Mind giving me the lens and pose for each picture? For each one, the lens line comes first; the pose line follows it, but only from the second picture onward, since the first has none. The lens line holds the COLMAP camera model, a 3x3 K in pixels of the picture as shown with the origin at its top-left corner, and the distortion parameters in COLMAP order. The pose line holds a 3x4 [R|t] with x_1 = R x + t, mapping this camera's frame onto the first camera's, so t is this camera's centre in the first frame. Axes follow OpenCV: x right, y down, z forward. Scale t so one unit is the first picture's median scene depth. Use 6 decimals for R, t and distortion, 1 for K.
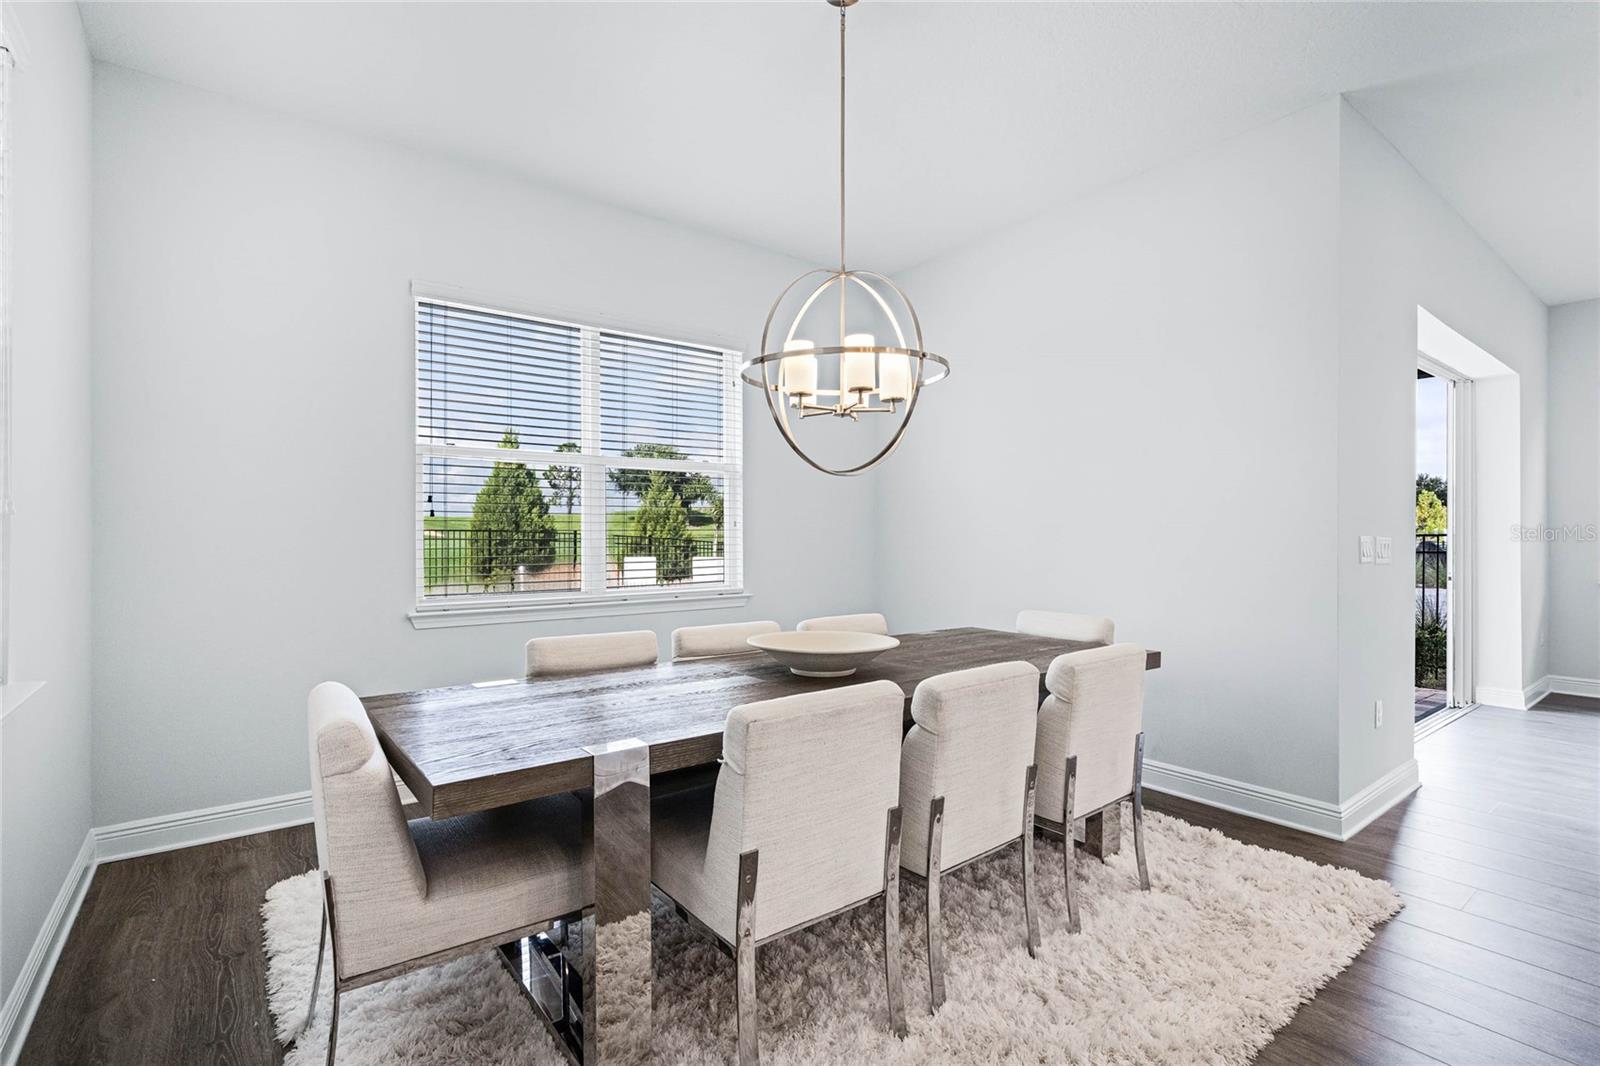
lens RADIAL K [[739.1, 0, 805.8], [0, 739.1, 539.4], [0, 0, 1]] dist [-0.001778, 0.002253]
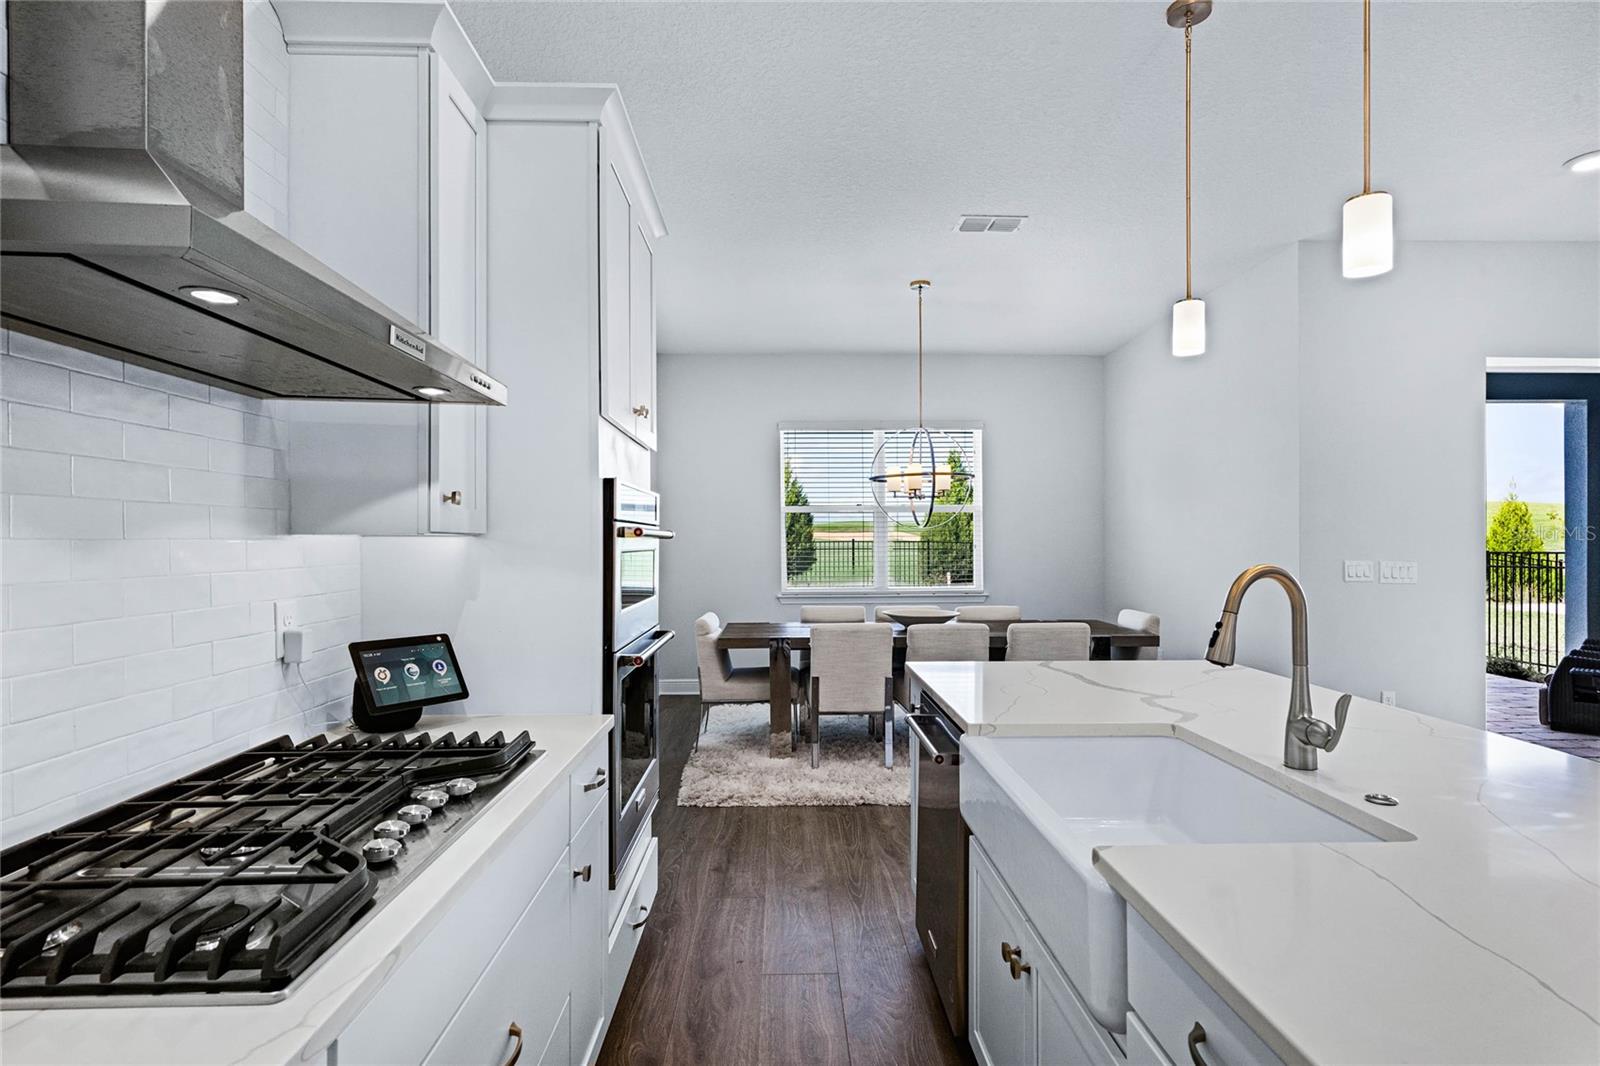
lens RADIAL K [[814.5, 0, 794.4], [0, 814.5, 540.3], [0, 0, 1]] dist [-0.001530, 0.001908]
pose [[0.800468, -0.004135, -0.599362, 0.150760], [0.000403, 0.999980, -0.006360, -0.005395], [0.599376, 0.004850, 0.800453, -0.131021]]
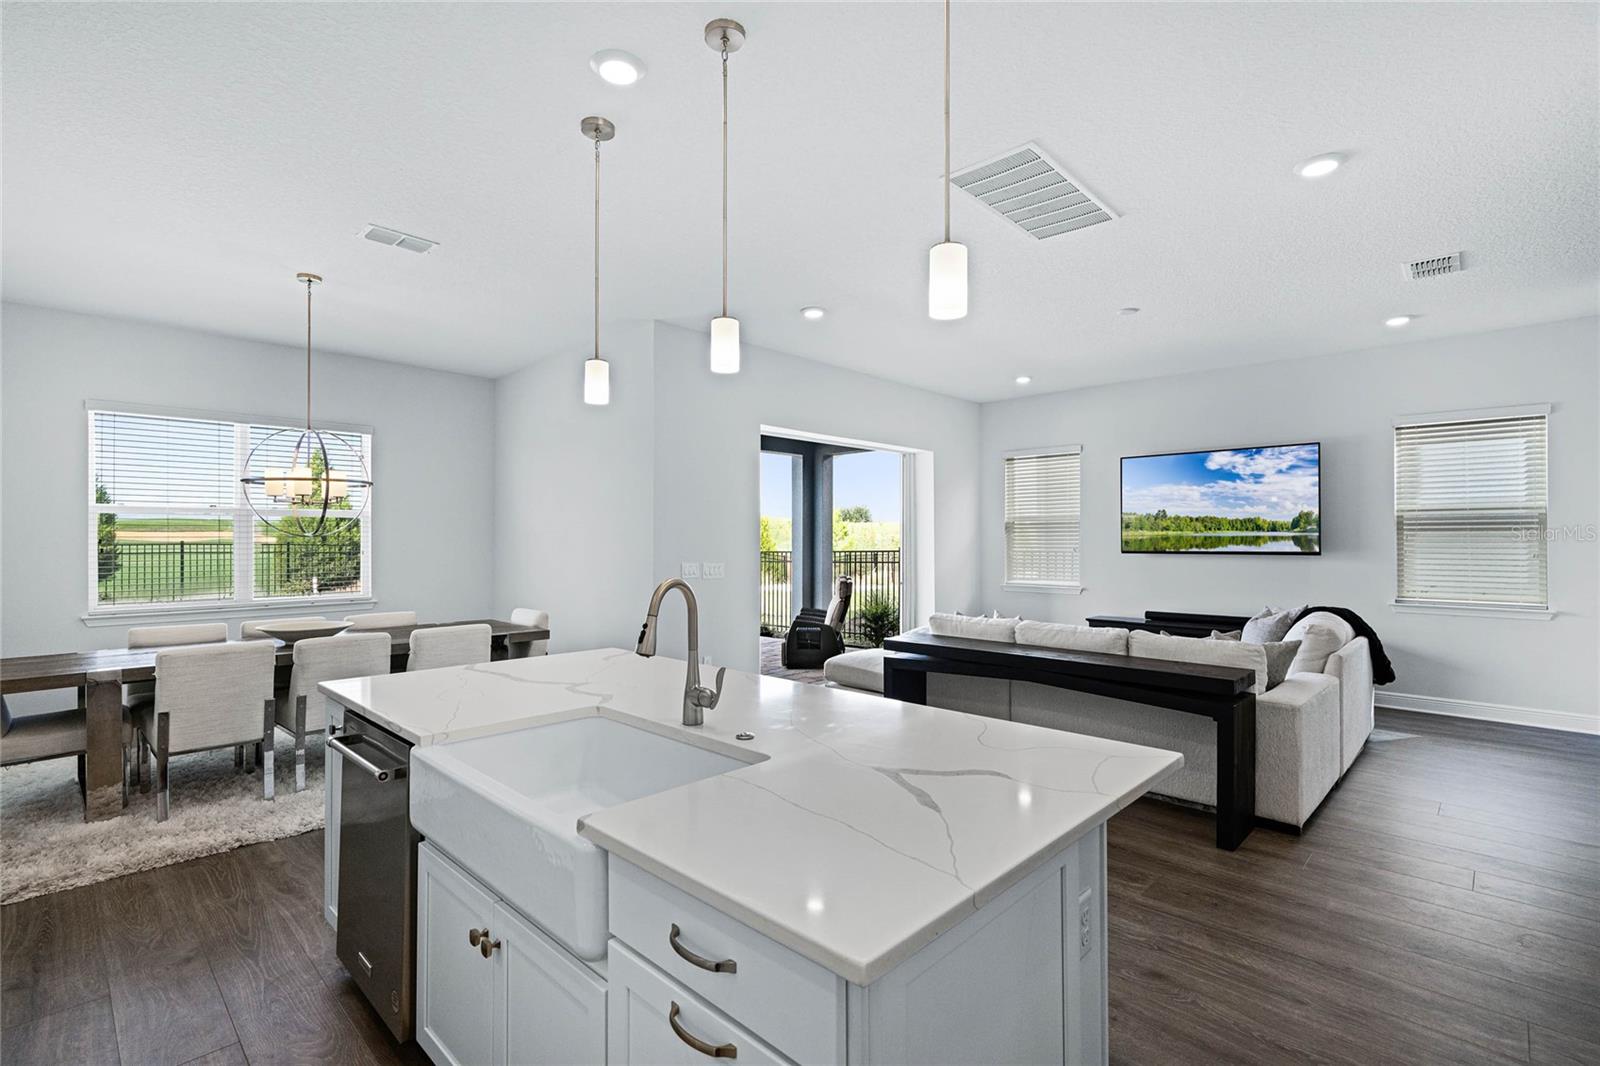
lens RADIAL K [[739.1, 0, 799.5], [0, 739.1, 534.5], [0, 0, 1]] dist [-0.001778, 0.002253]
pose [[0.990826, -0.001020, 0.135141, 0.142441], [0.002937, 0.999898, -0.013983, -0.008205], [-0.135112, 0.014252, 0.990728, -0.140149]]
